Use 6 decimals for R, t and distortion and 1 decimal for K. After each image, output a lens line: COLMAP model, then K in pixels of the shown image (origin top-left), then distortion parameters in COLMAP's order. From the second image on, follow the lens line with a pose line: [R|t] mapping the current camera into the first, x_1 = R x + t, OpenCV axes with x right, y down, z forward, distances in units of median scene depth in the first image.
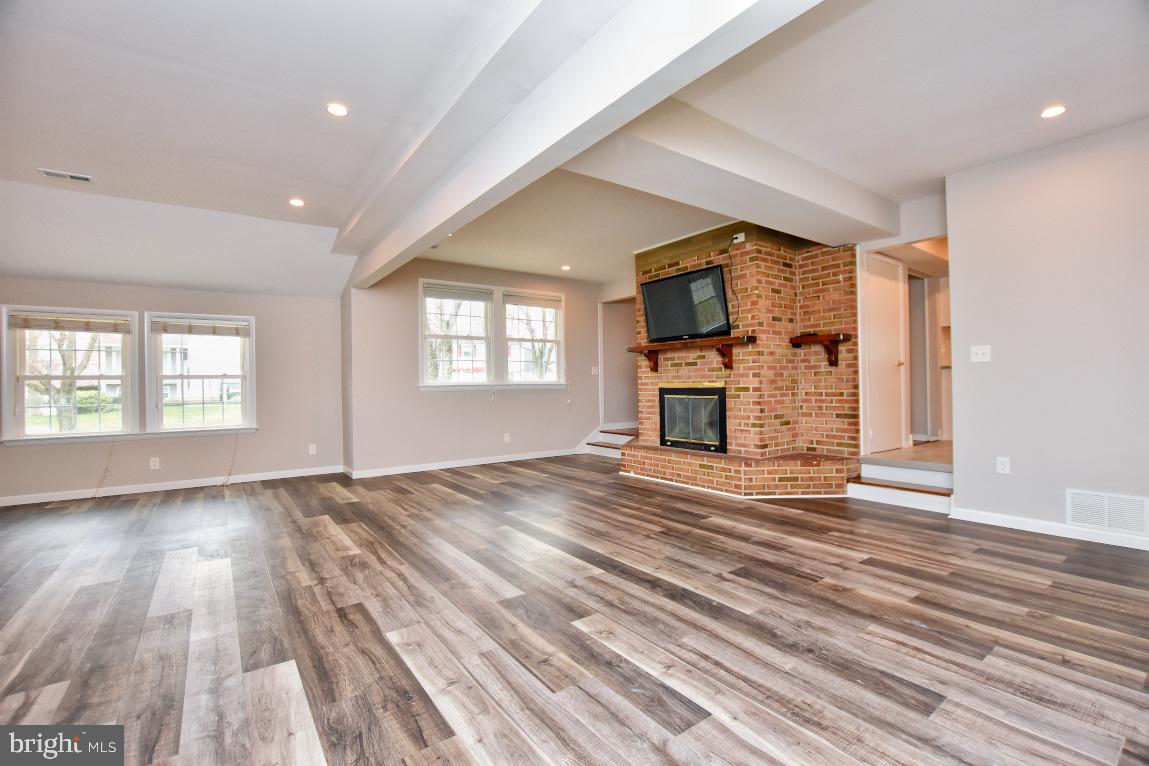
lens RADIAL K [[508.8, 0, 580.4], [0, 508.8, 380.5], [0, 0, 1]] dist [-0.027108, 0.000227]
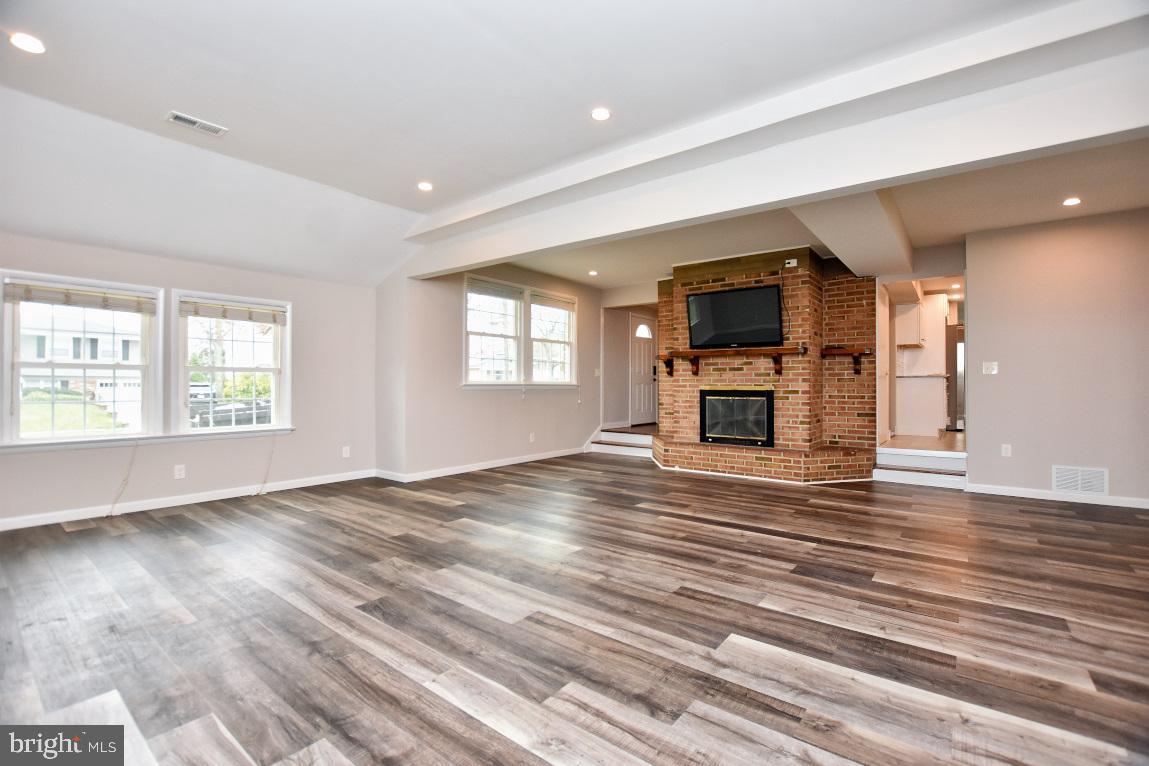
lens RADIAL K [[508.8, 0, 580.4], [0, 508.8, 380.5], [0, 0, 1]] dist [-0.027108, 0.000227]
pose [[0.959594, 0.019761, 0.280693, -0.472020], [-0.018962, 0.999805, -0.005562, 0.006102], [-0.280748, 0.000015, 0.959781, 0.012285]]
